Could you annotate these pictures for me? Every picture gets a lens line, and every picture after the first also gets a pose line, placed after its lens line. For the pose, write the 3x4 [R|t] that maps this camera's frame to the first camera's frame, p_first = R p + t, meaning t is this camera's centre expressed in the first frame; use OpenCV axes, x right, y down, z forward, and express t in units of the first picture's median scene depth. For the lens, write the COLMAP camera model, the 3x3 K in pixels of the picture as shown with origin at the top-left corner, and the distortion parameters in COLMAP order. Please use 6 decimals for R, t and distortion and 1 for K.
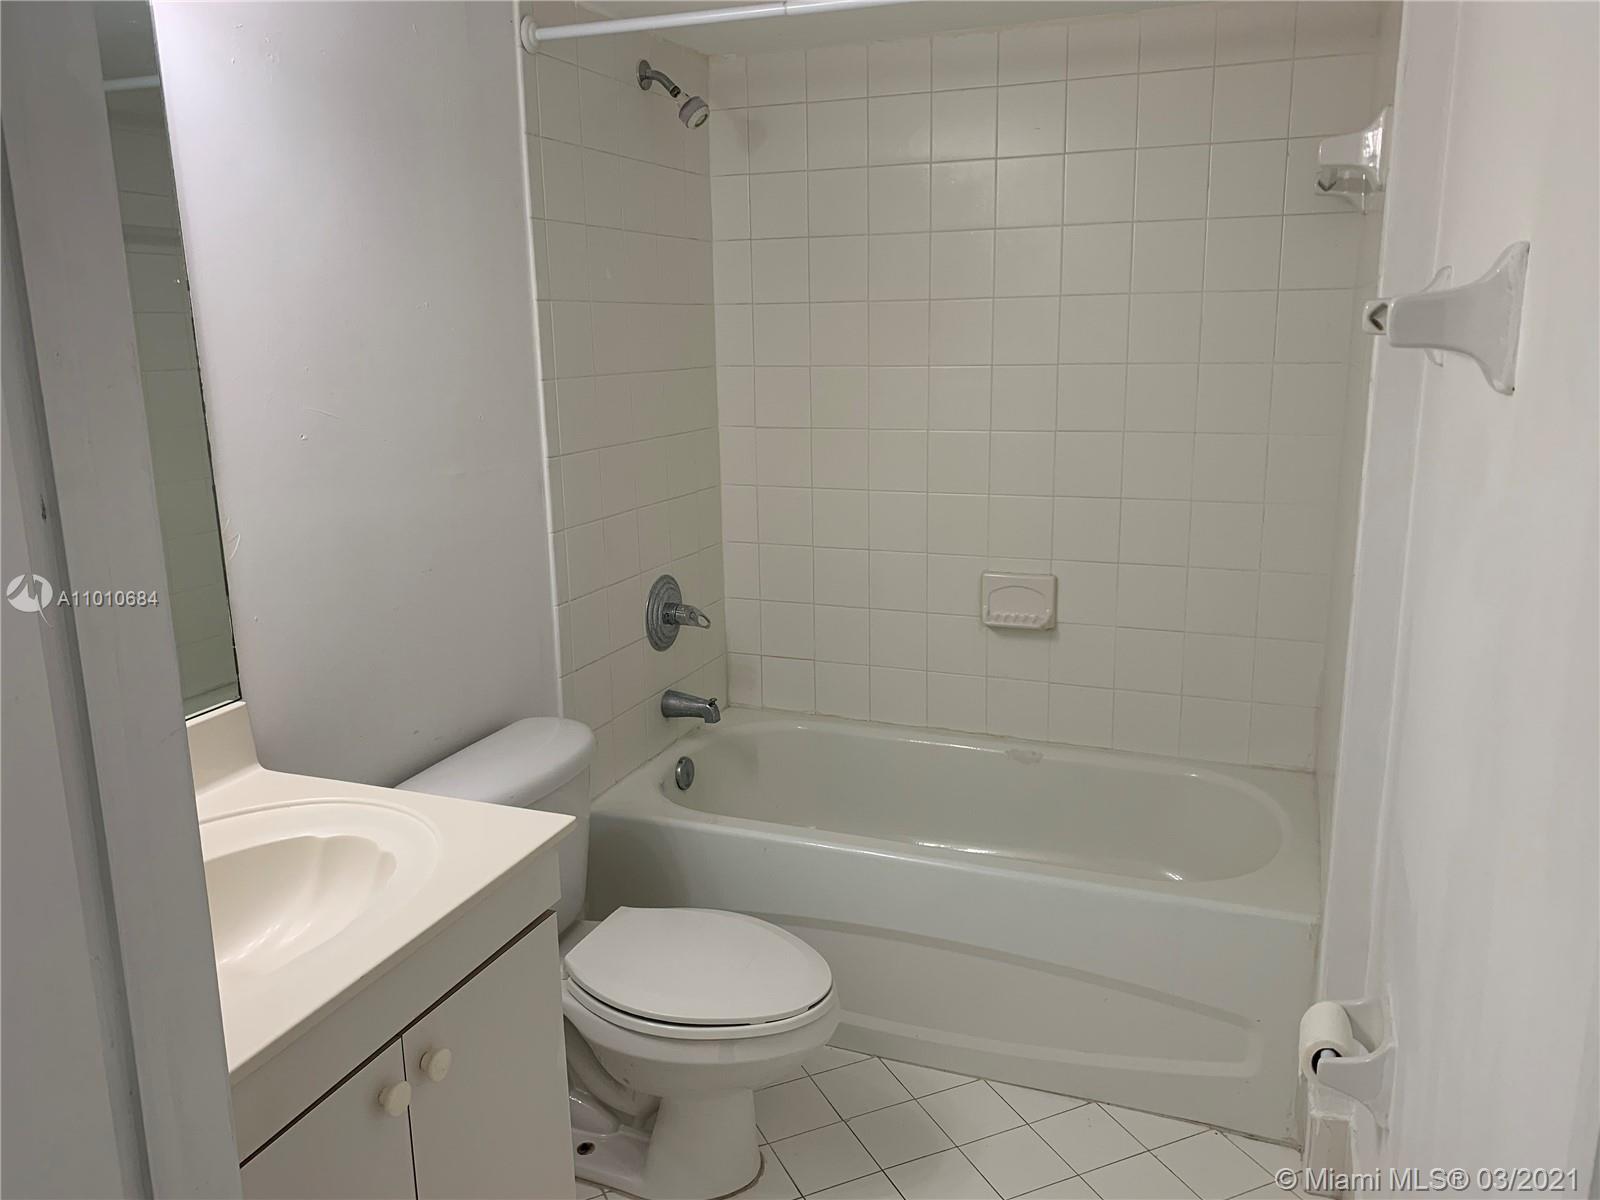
lens RADIAL K [[1229.8, 0, 797.8], [0, 1229.8, 602.1], [0, 0, 1]] dist [0.037197, 0.005416]
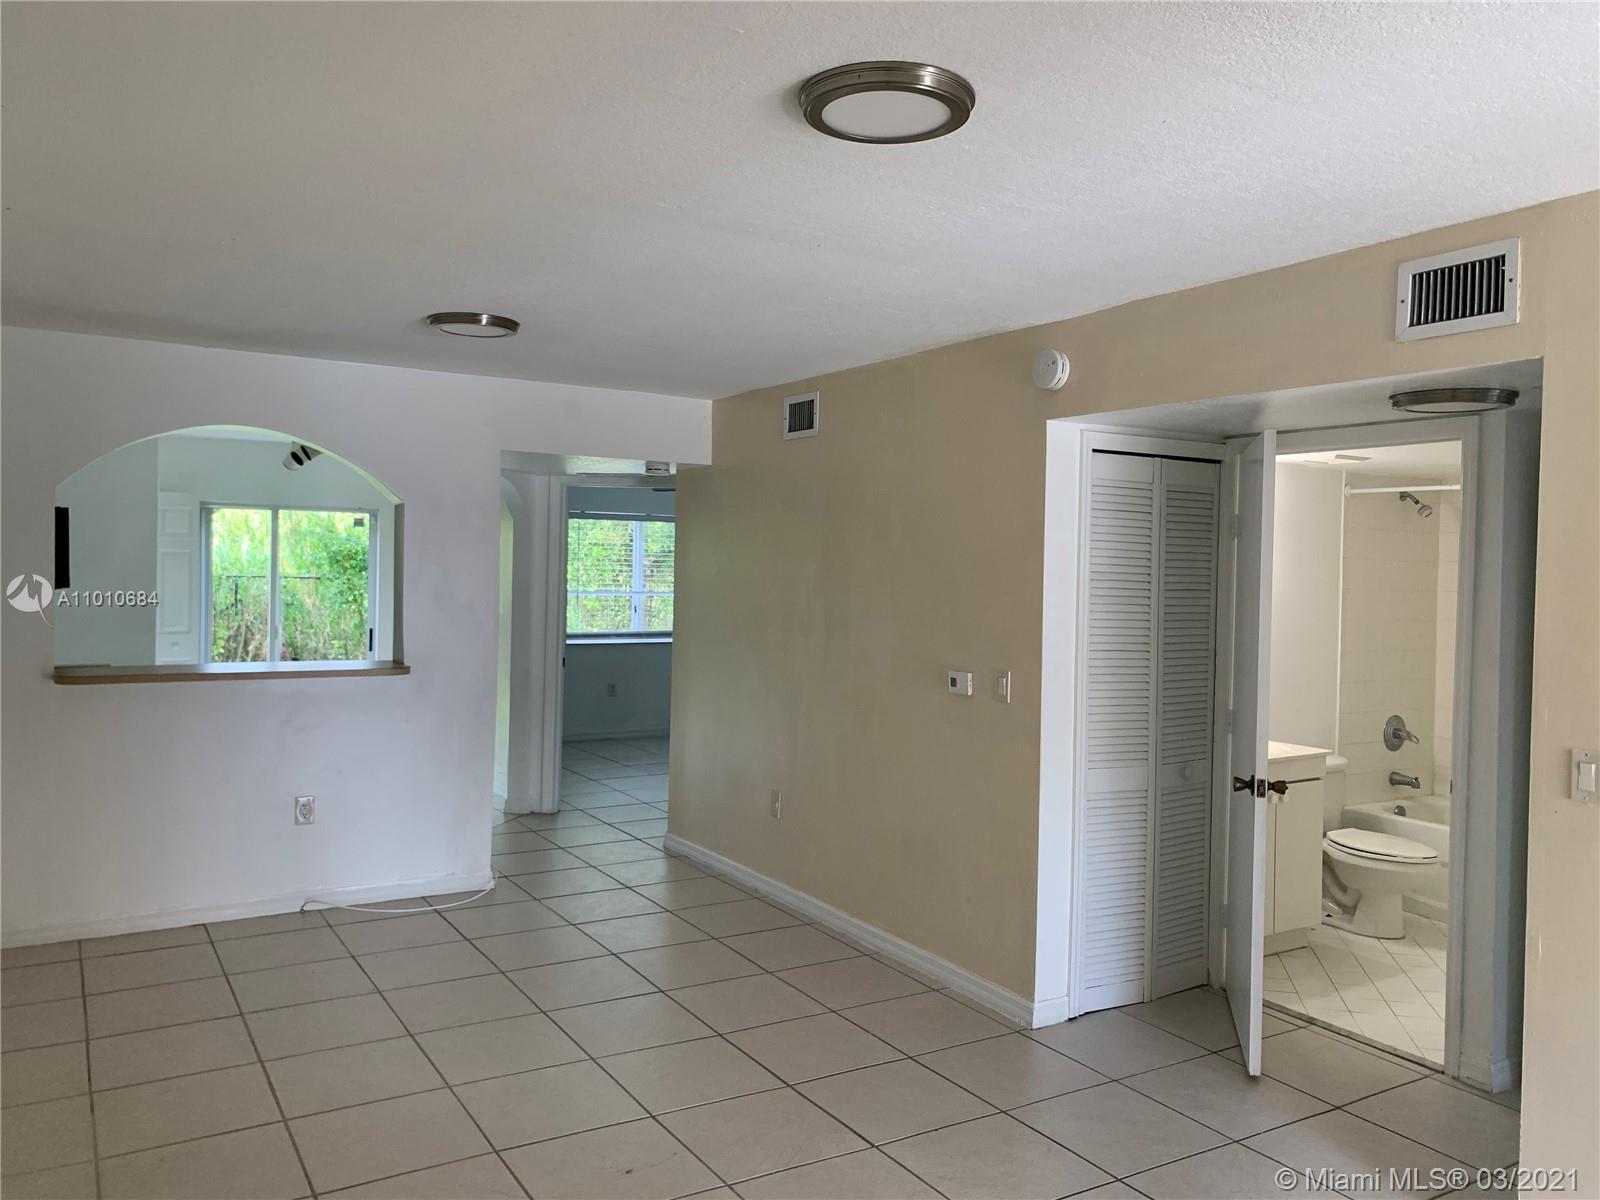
lens RADIAL K [[1229.8, 0, 795.4], [0, 1229.8, 597.8], [0, 0, 1]] dist [0.037197, 0.005416]
pose [[0.799386, 0.044214, -0.599188, 0.337854], [-0.169926, 0.973209, -0.154888, 0.290578], [0.576287, 0.225633, 0.785483, -1.324093]]
